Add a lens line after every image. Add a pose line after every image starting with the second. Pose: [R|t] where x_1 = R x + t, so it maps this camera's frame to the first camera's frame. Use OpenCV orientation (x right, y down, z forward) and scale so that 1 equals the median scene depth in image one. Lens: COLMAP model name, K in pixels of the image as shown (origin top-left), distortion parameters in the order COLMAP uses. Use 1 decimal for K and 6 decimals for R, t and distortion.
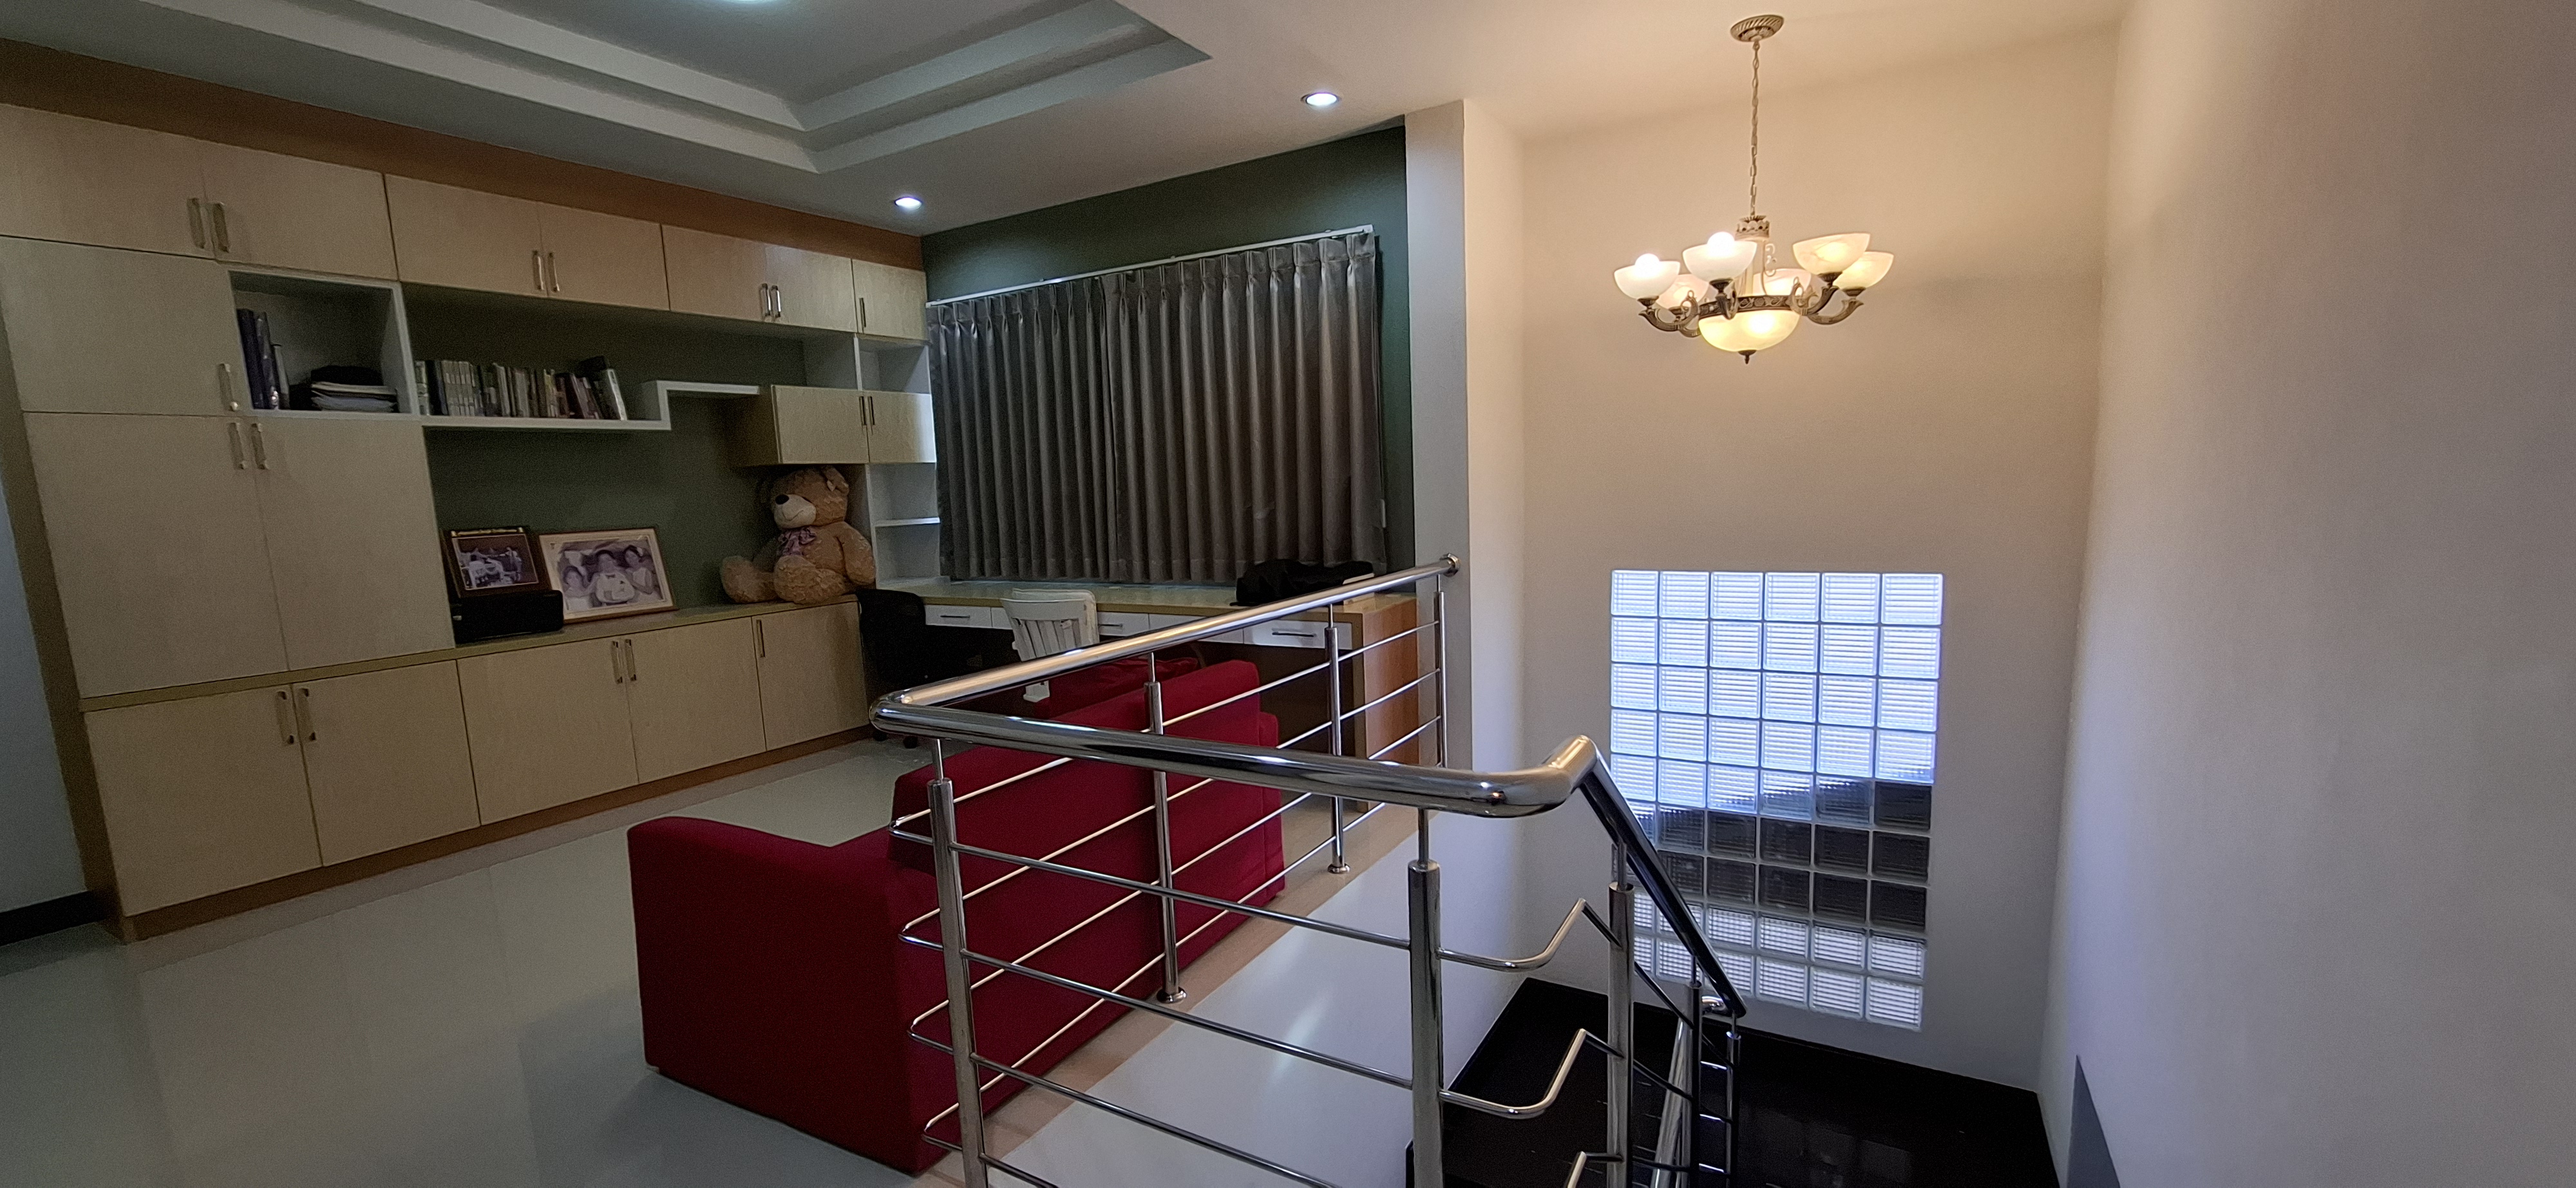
lens RADIAL K [[1024.9, 0, 1284.5], [0, 1024.9, 605.9], [0, 0, 1]] dist [-0.015738, 0.007166]
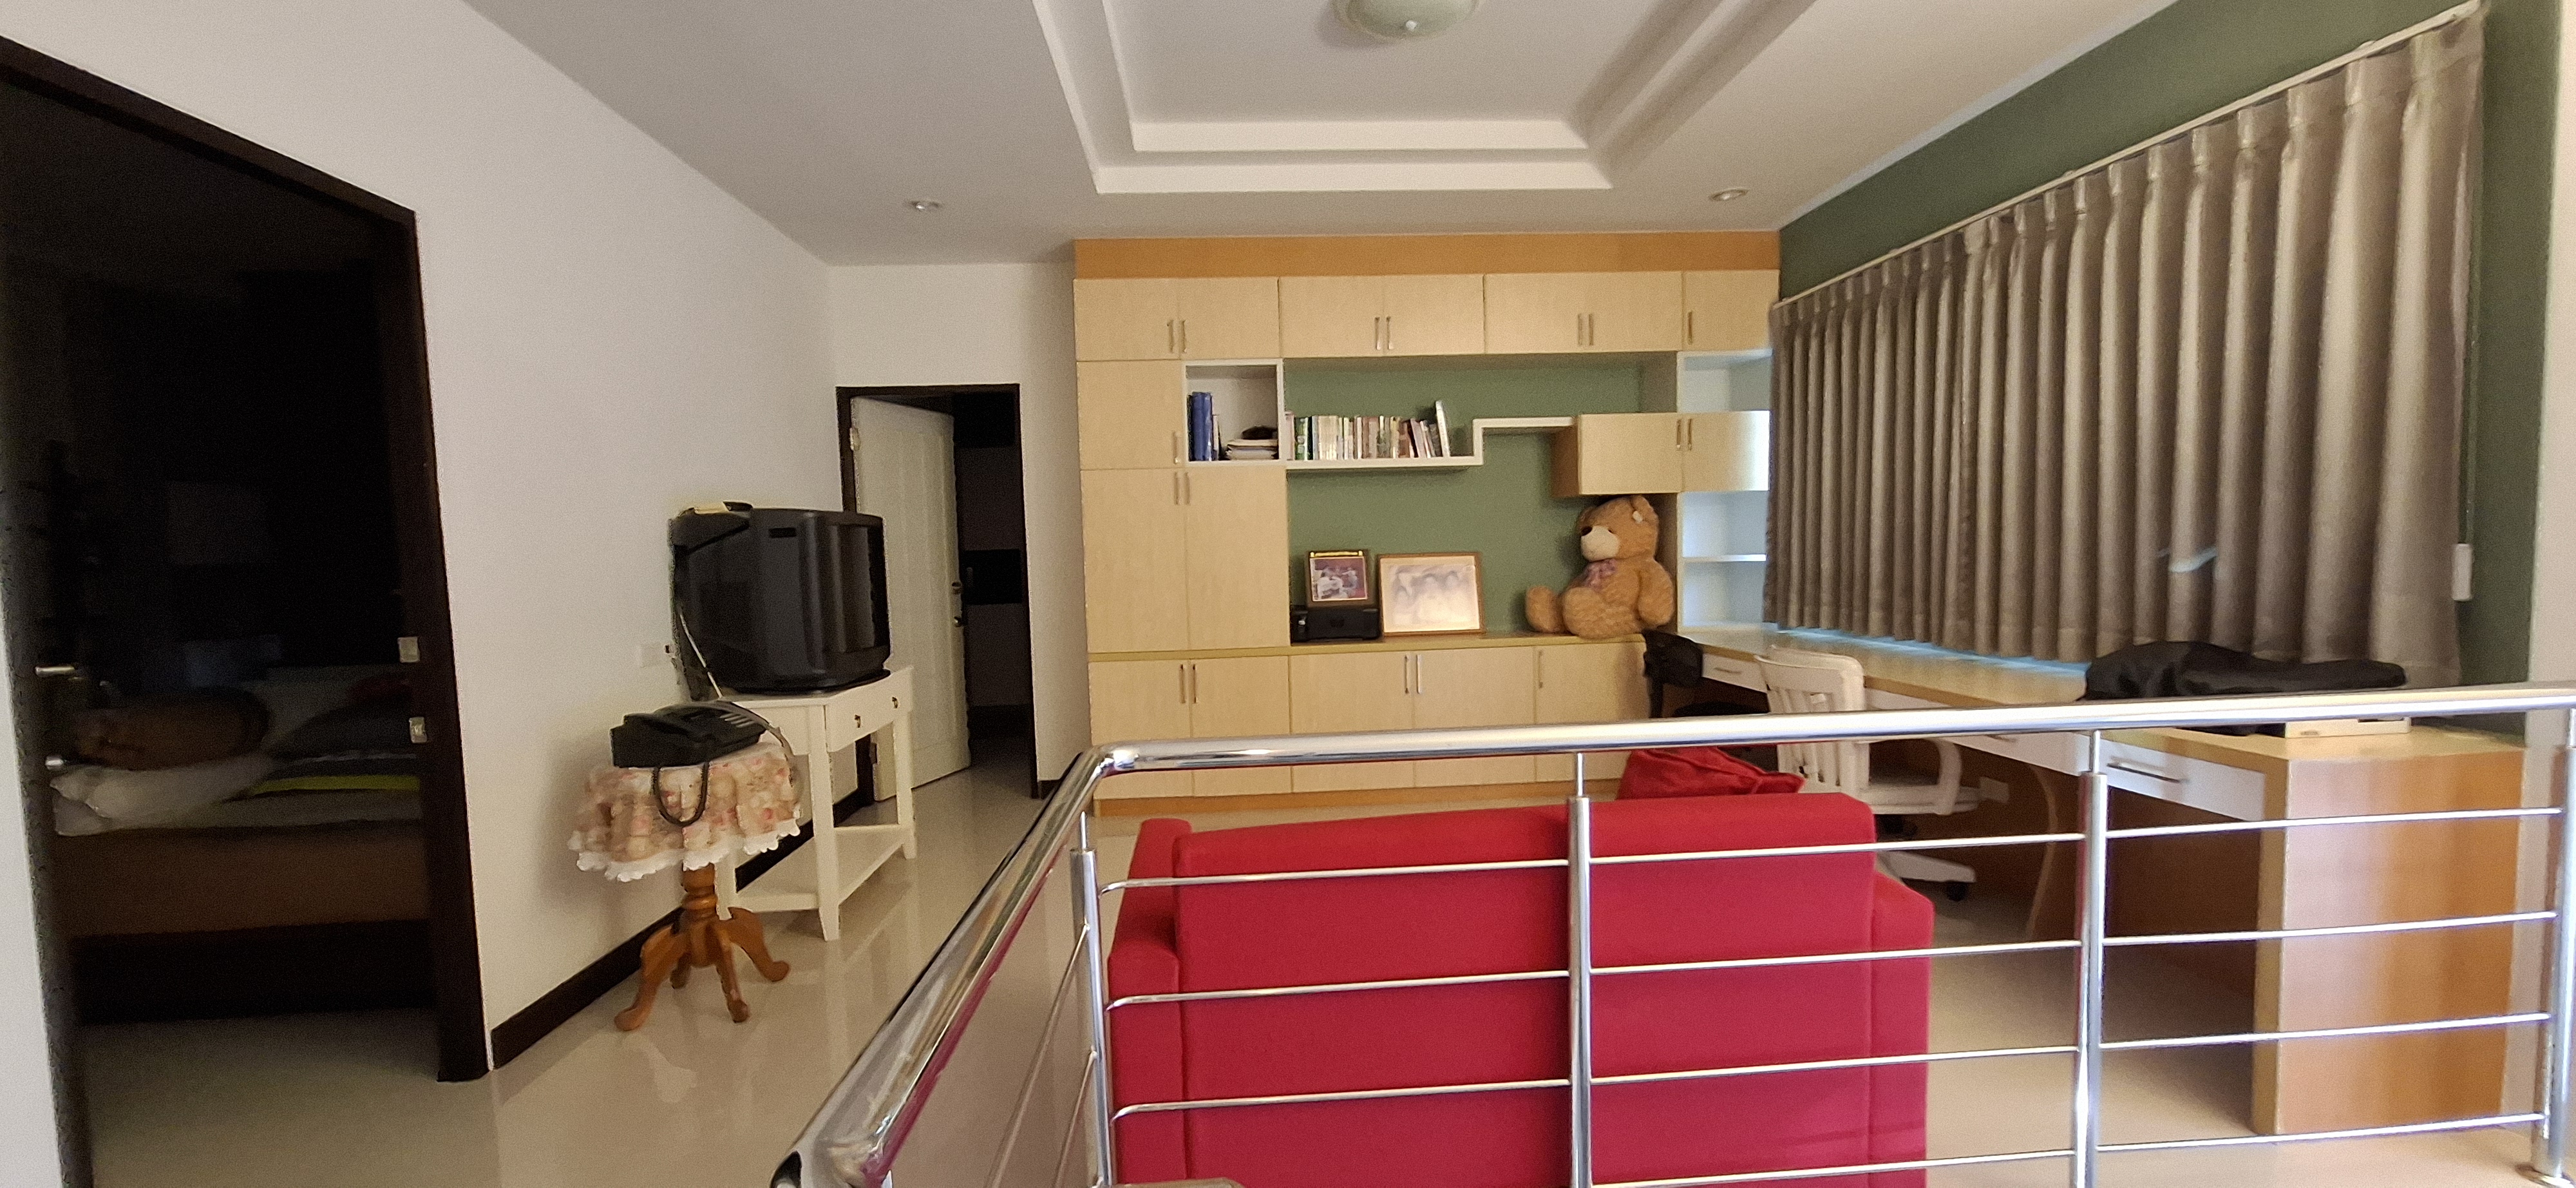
lens RADIAL K [[1024.9, 0, 1284.5], [0, 1024.9, 605.9], [0, 0, 1]] dist [-0.015738, 0.007166]
pose [[0.560863, 0.070326, -0.824916, 0.178213], [-0.096604, 0.995139, 0.019156, -0.025928], [0.822253, 0.068947, 0.564930, 0.237538]]
